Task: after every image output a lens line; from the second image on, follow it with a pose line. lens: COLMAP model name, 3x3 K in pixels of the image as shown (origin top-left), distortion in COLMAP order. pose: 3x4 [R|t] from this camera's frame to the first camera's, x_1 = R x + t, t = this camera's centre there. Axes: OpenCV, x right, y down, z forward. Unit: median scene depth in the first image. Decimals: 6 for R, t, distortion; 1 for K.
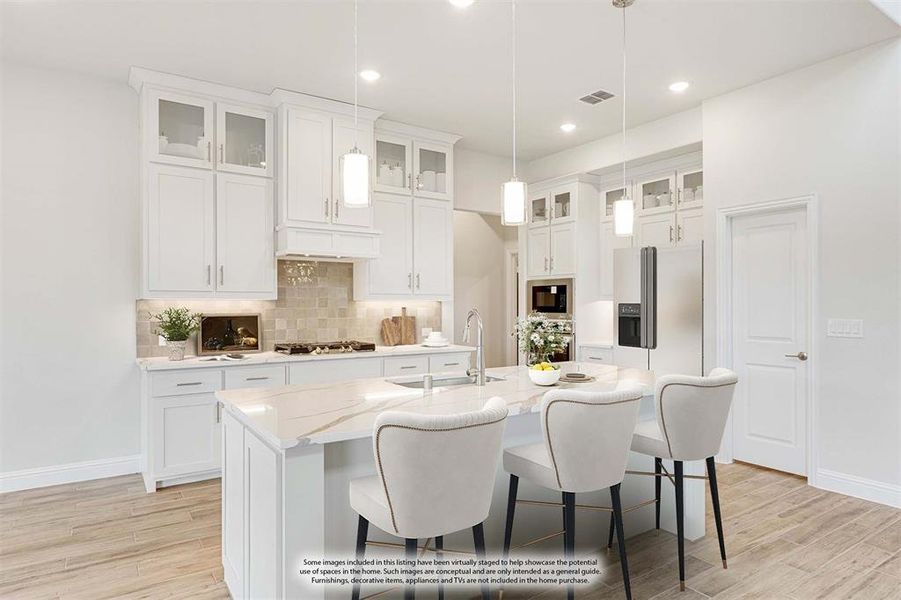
lens RADIAL K [[528.1, 0, 452.3], [0, 528.1, 302.9], [0, 0, 1]] dist [-0.004787, -0.001159]
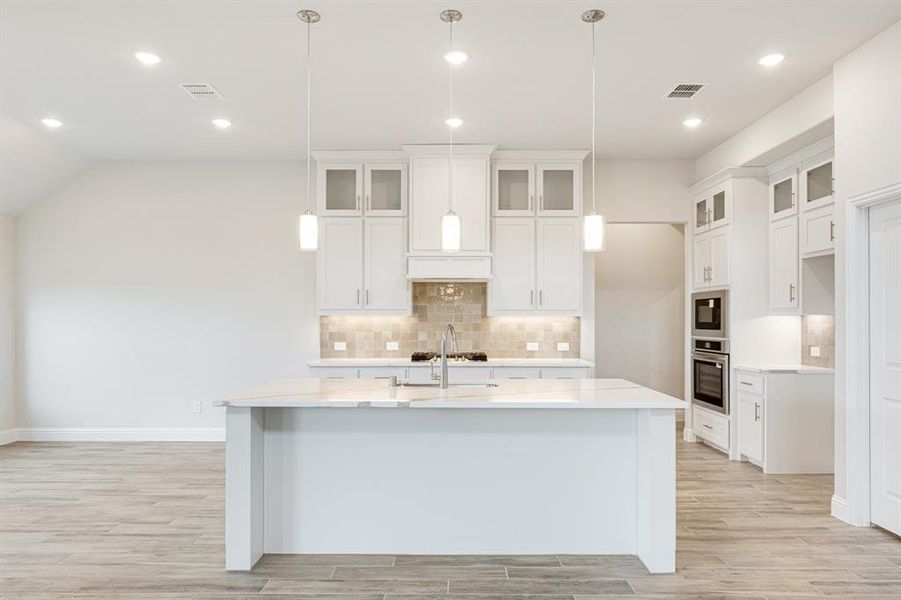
lens RADIAL K [[556.6, 0, 450.4], [0, 556.6, 315.0], [0, 0, 1]] dist [0.000493, 0.000555]
pose [[0.827470, -0.003163, -0.561502, 0.409221], [0.000006, 0.999984, -0.005625, -0.000283], [0.561511, 0.004651, 0.827457, -0.012717]]
